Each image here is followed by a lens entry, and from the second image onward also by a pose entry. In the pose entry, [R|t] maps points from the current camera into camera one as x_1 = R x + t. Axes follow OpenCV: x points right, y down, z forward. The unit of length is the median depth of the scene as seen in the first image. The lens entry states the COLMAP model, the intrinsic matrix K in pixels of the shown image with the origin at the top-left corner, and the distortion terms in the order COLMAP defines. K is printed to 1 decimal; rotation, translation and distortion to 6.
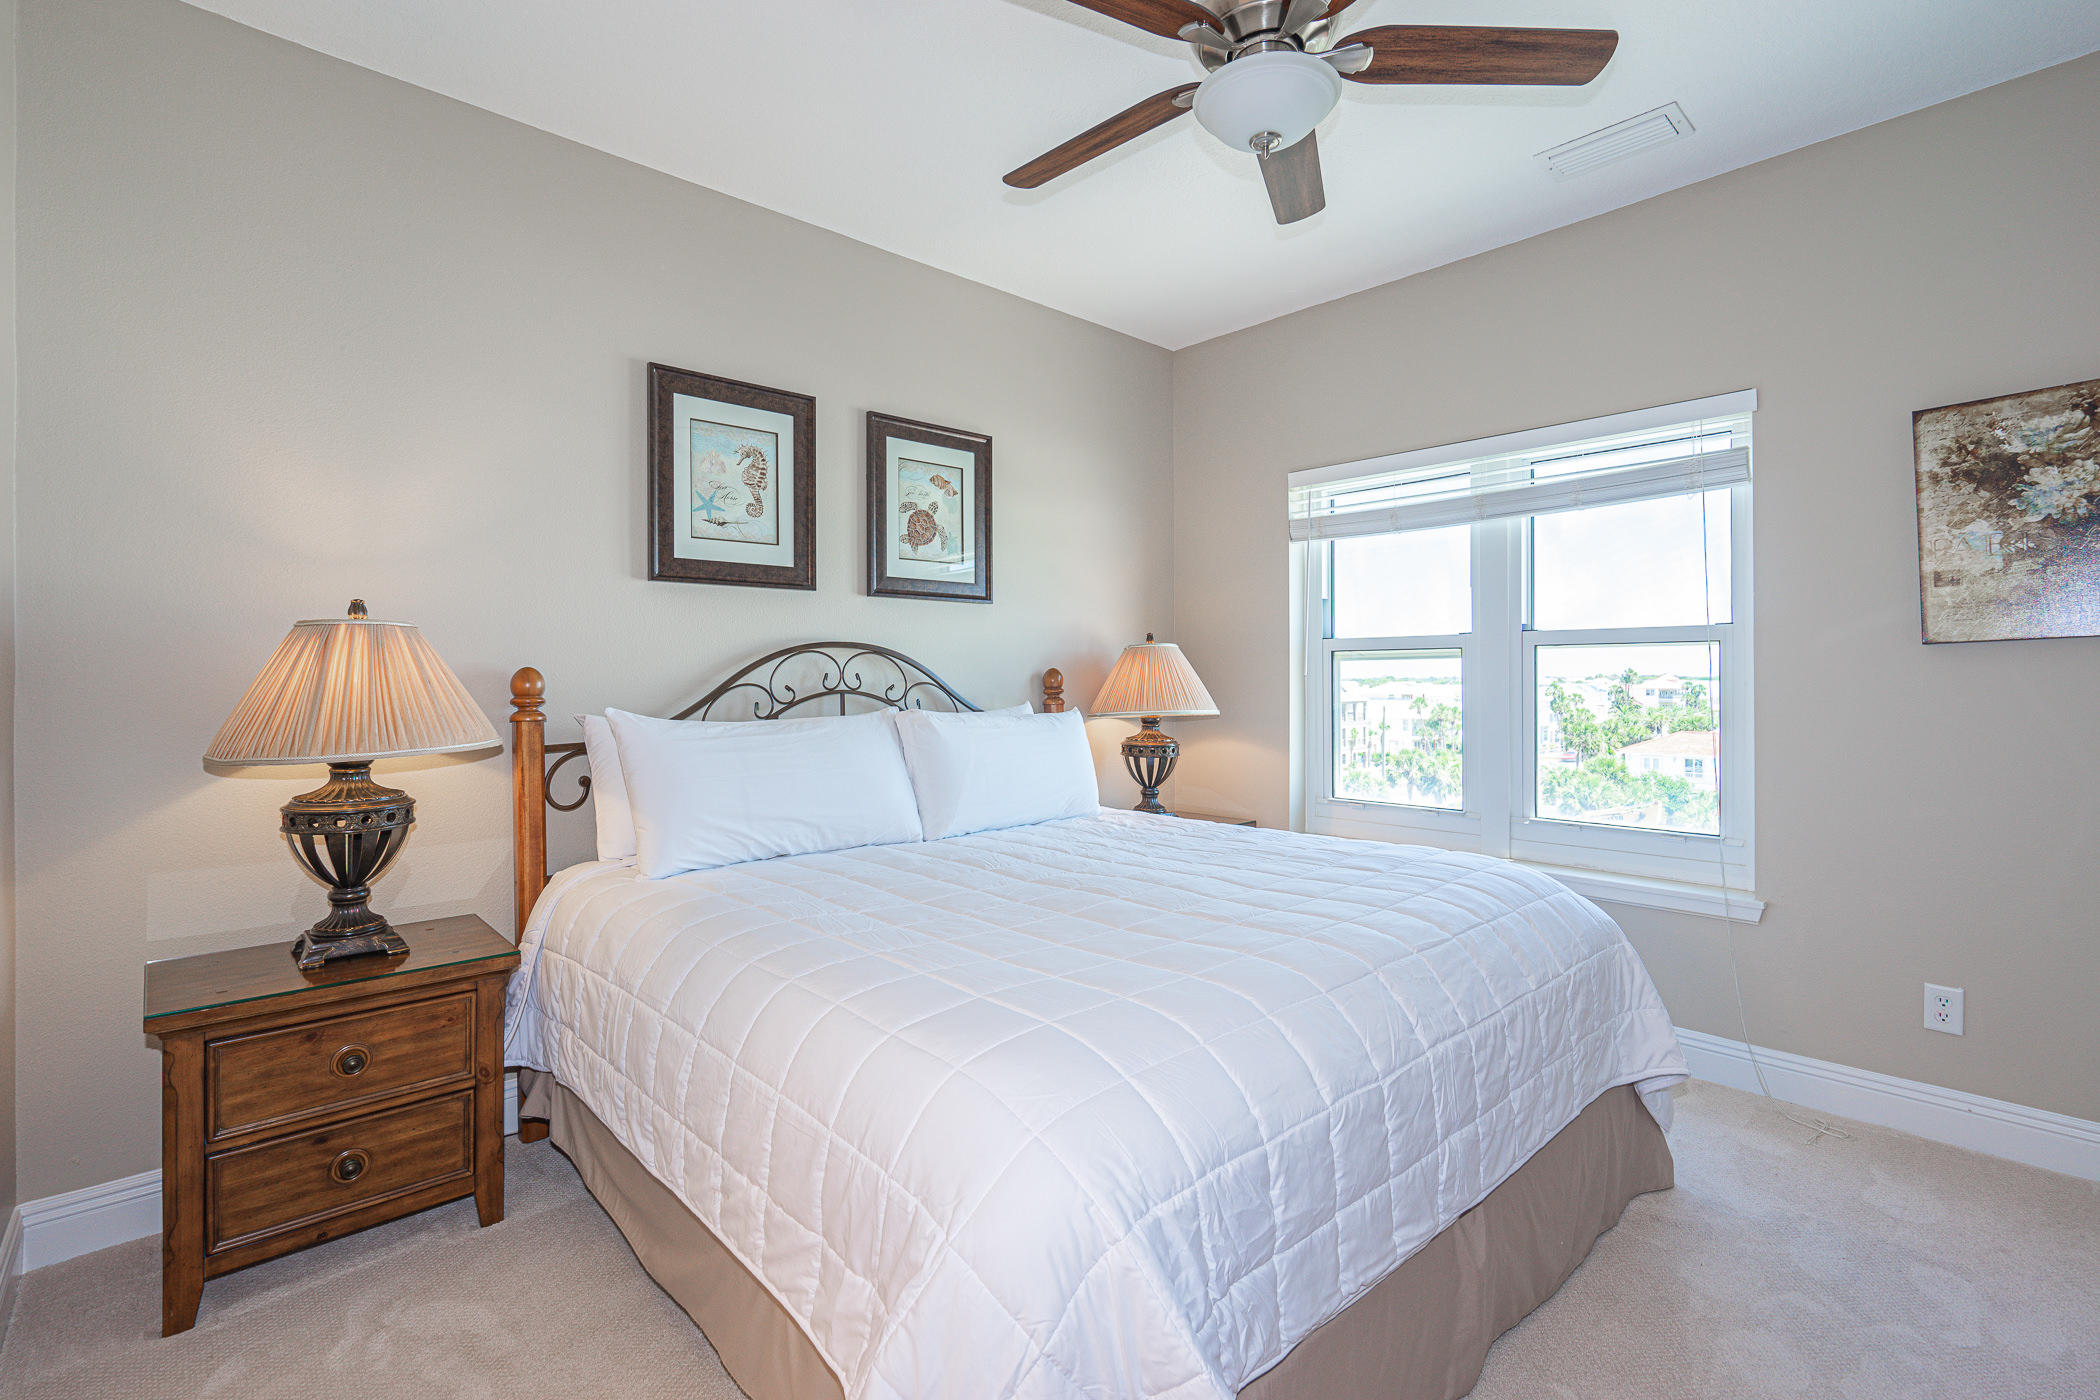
lens RADIAL K [[975.1, 0, 1049.5], [0, 975.1, 687.3], [0, 0, 1]] dist [-0.000559, 0.000273]
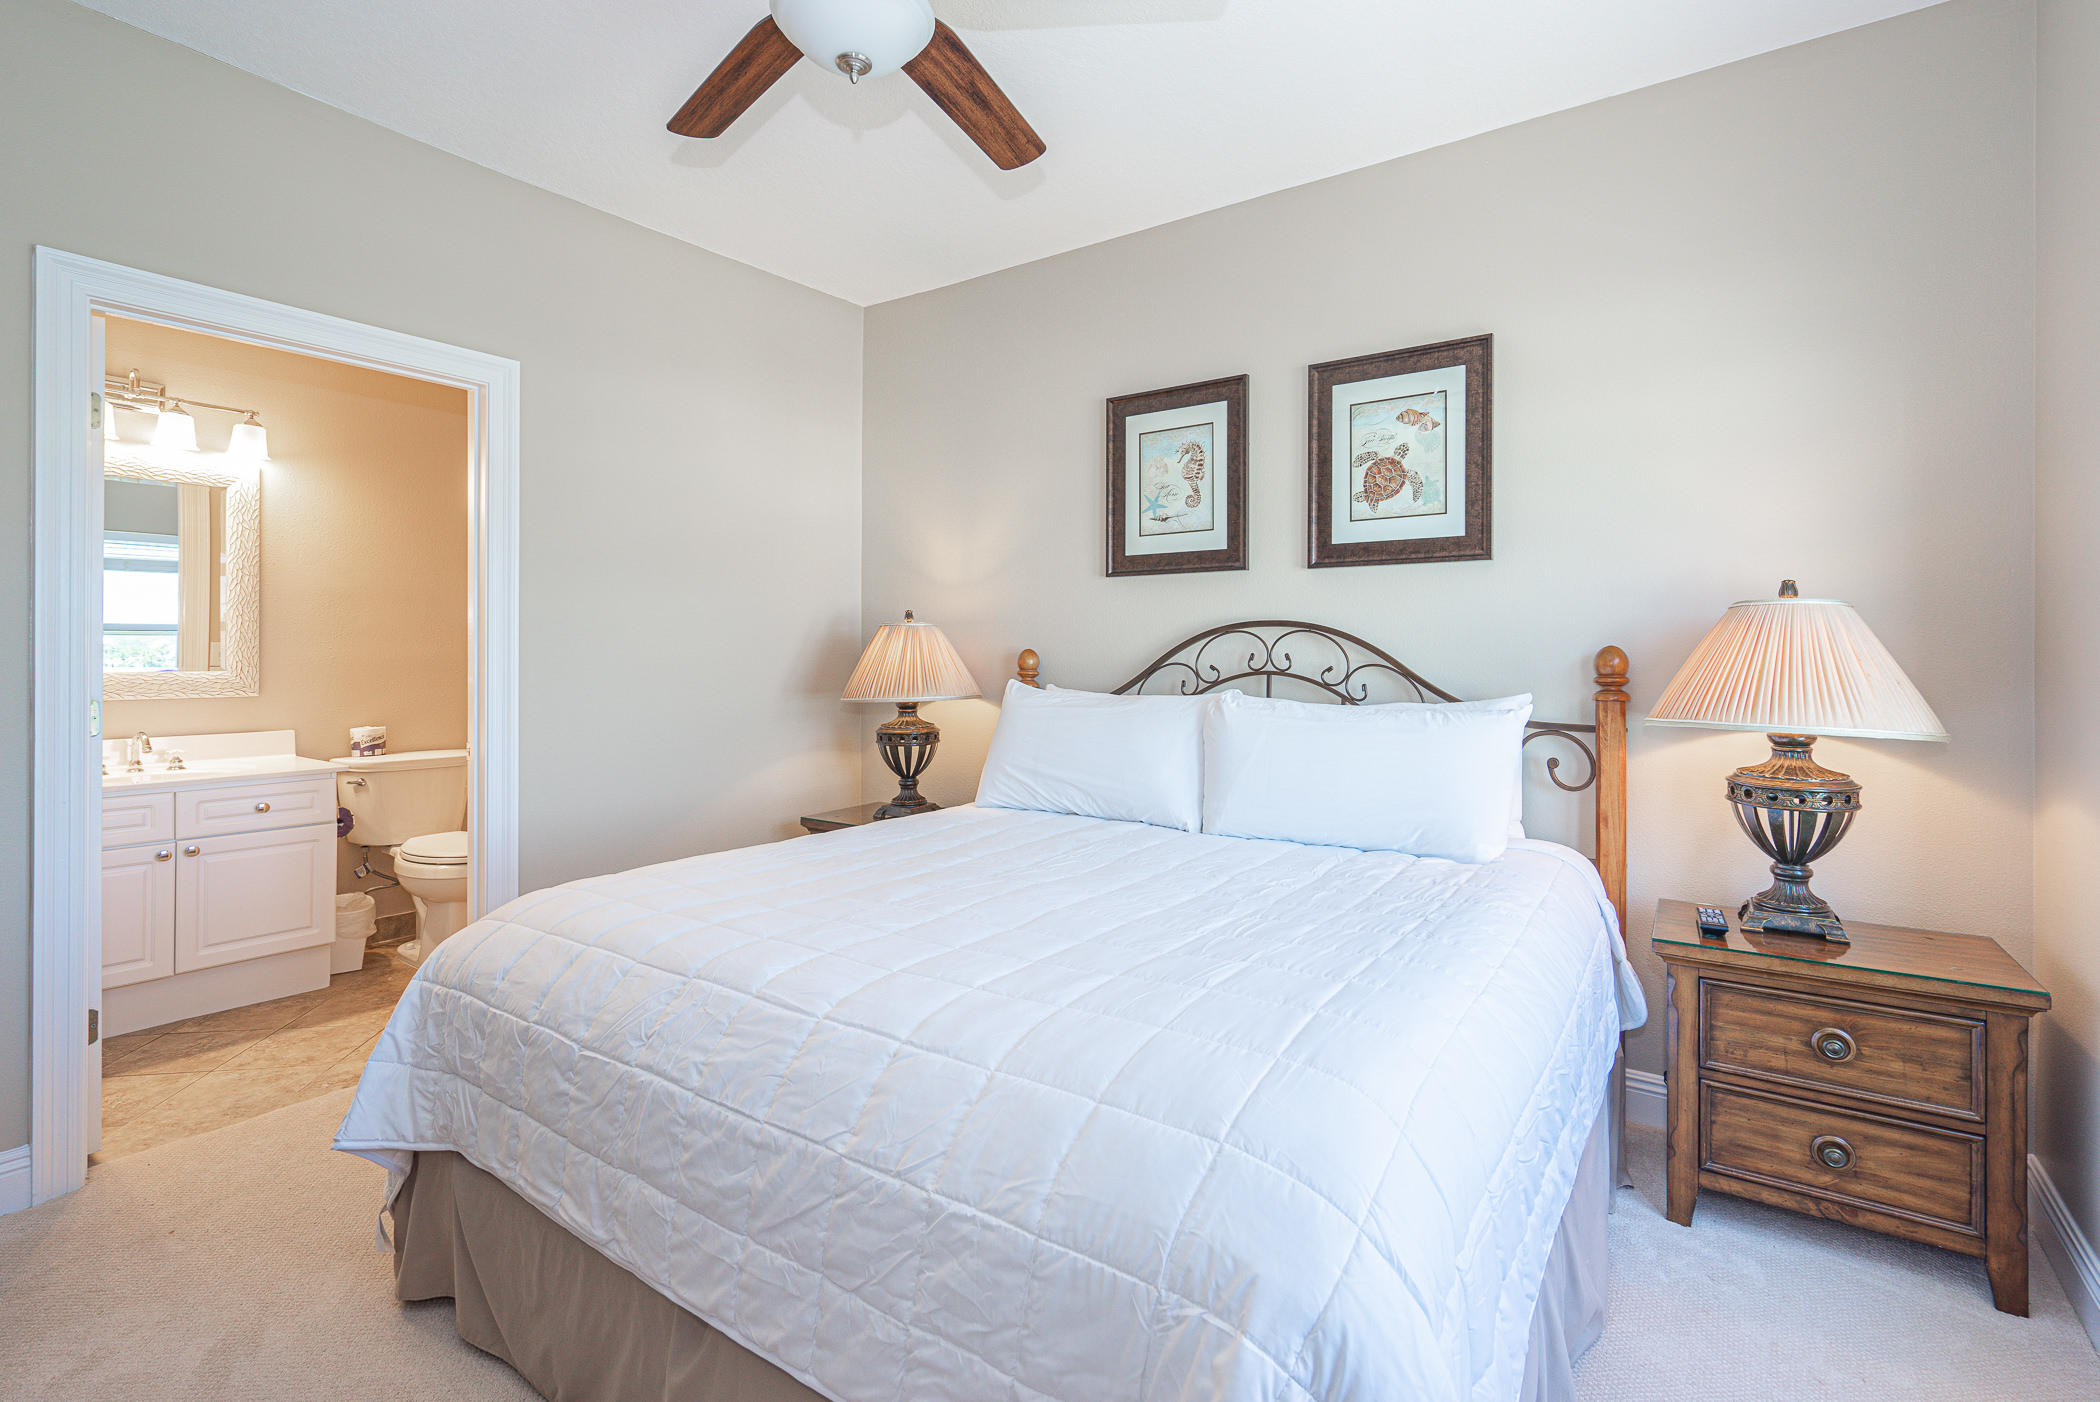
lens RADIAL K [[984.6, 0, 1050.4], [0, 984.6, 660.2], [0, 0, 1]] dist [-0.001094, 0.000178]
pose [[0.212665, 0.010852, -0.977065, 0.682907], [-0.010862, 0.999903, 0.008741, -0.013819], [0.977065, 0.008753, 0.212762, 0.585344]]
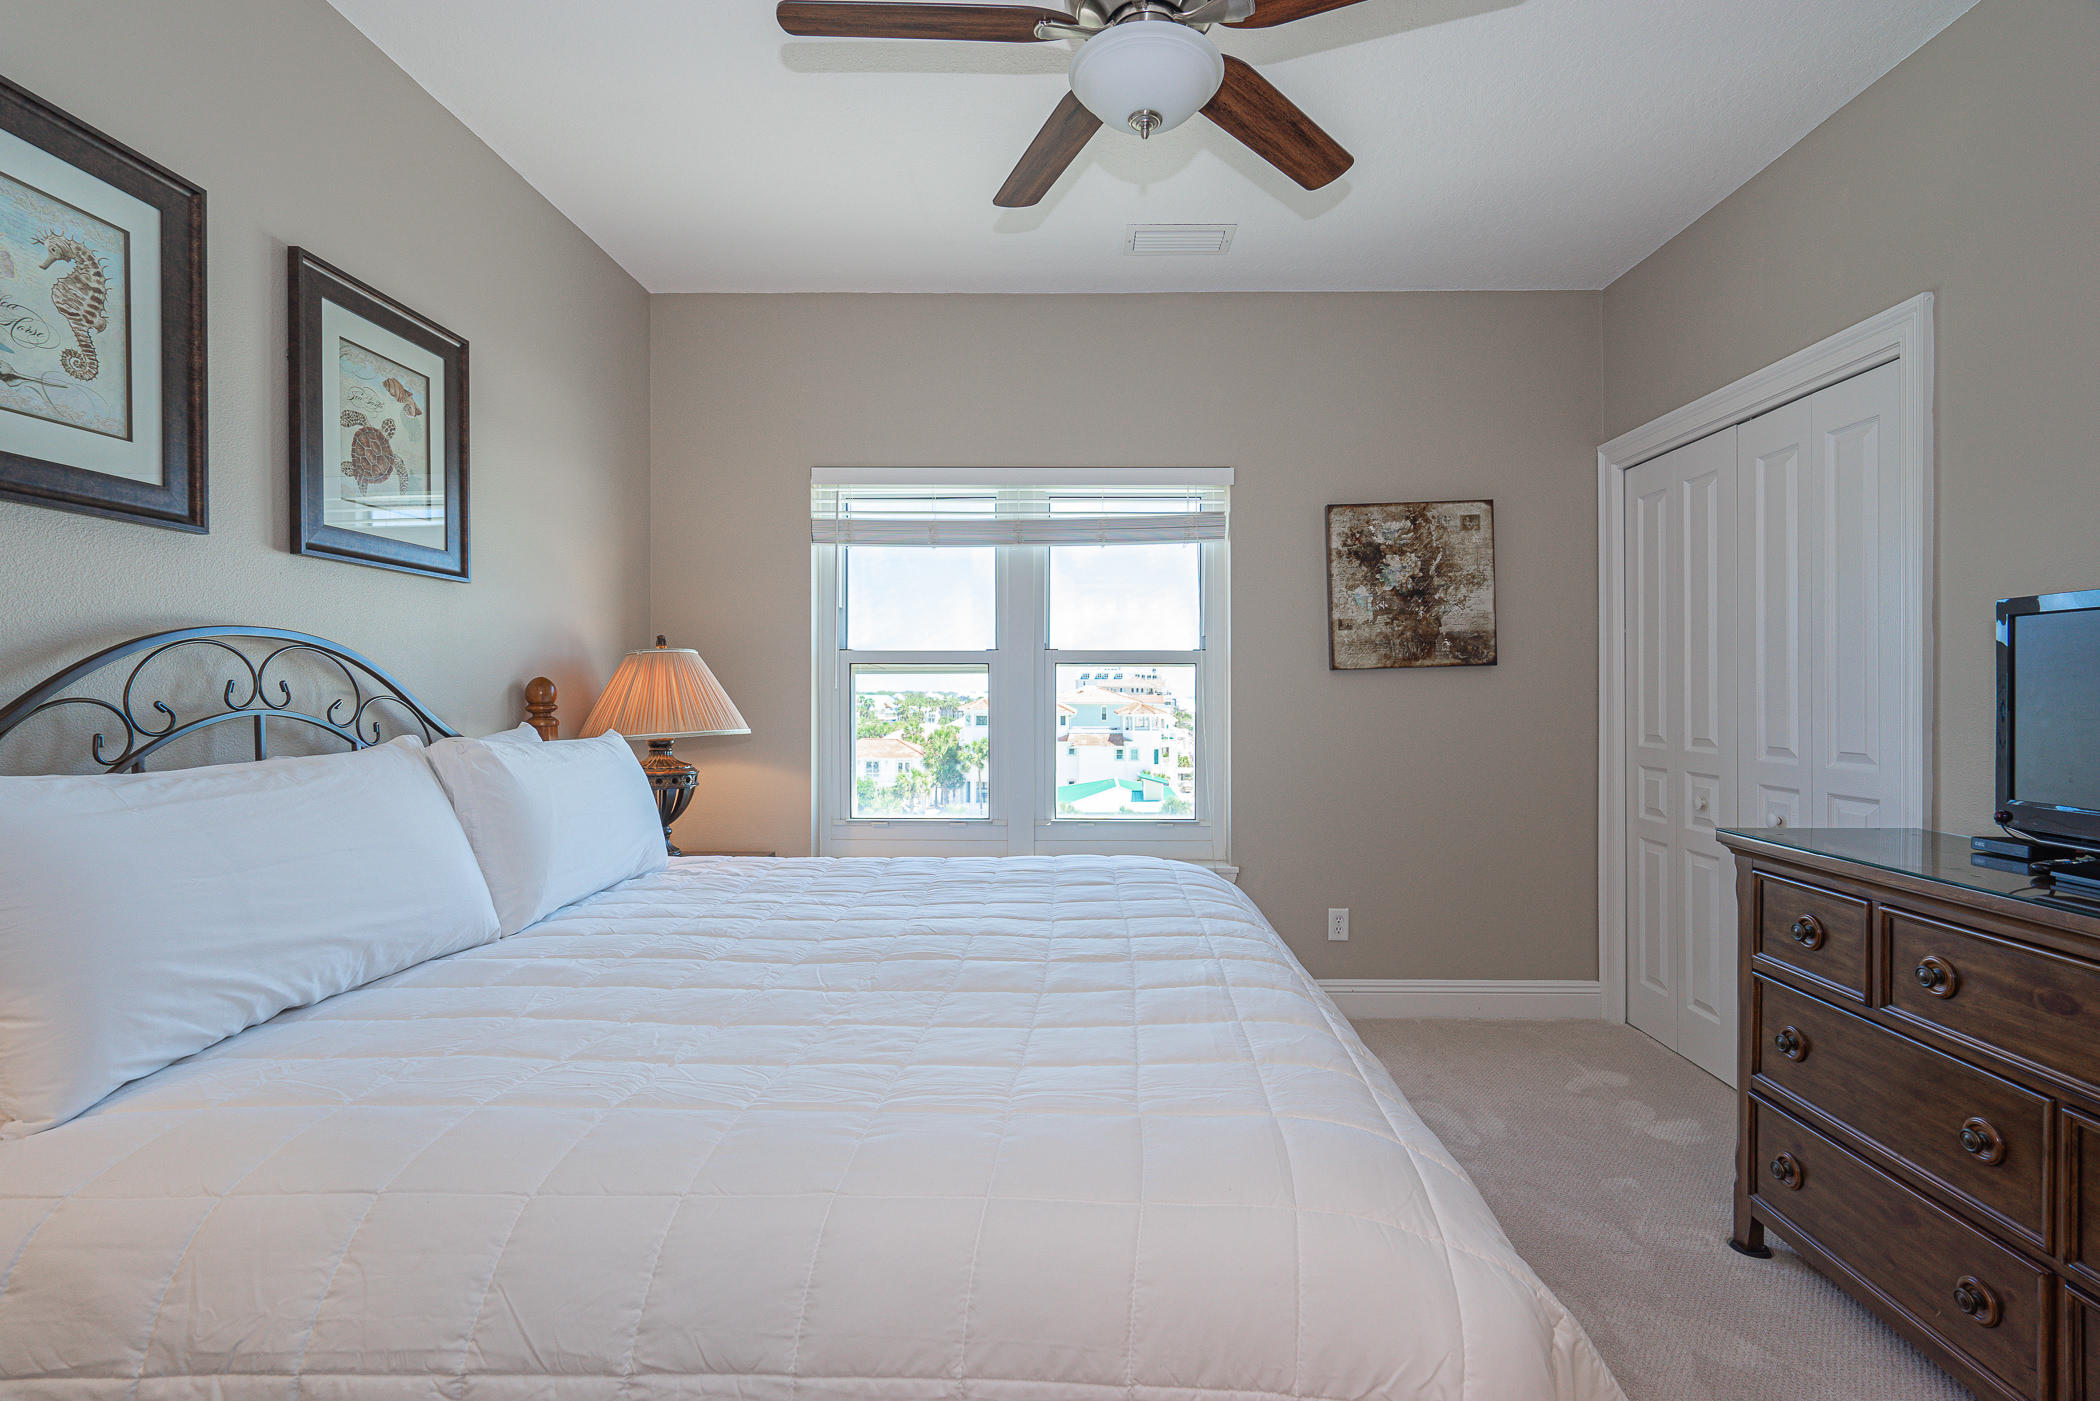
lens RADIAL K [[962.6, 0, 1082.5], [0, 962.6, 702.5], [0, 0, 1]] dist [0.000746, 0.001061]
pose [[0.683377, -0.004097, 0.730054, -0.296564], [0.003194, 0.999991, 0.002622, -0.001301], [-0.730059, 0.000540, 0.683384, 0.243489]]
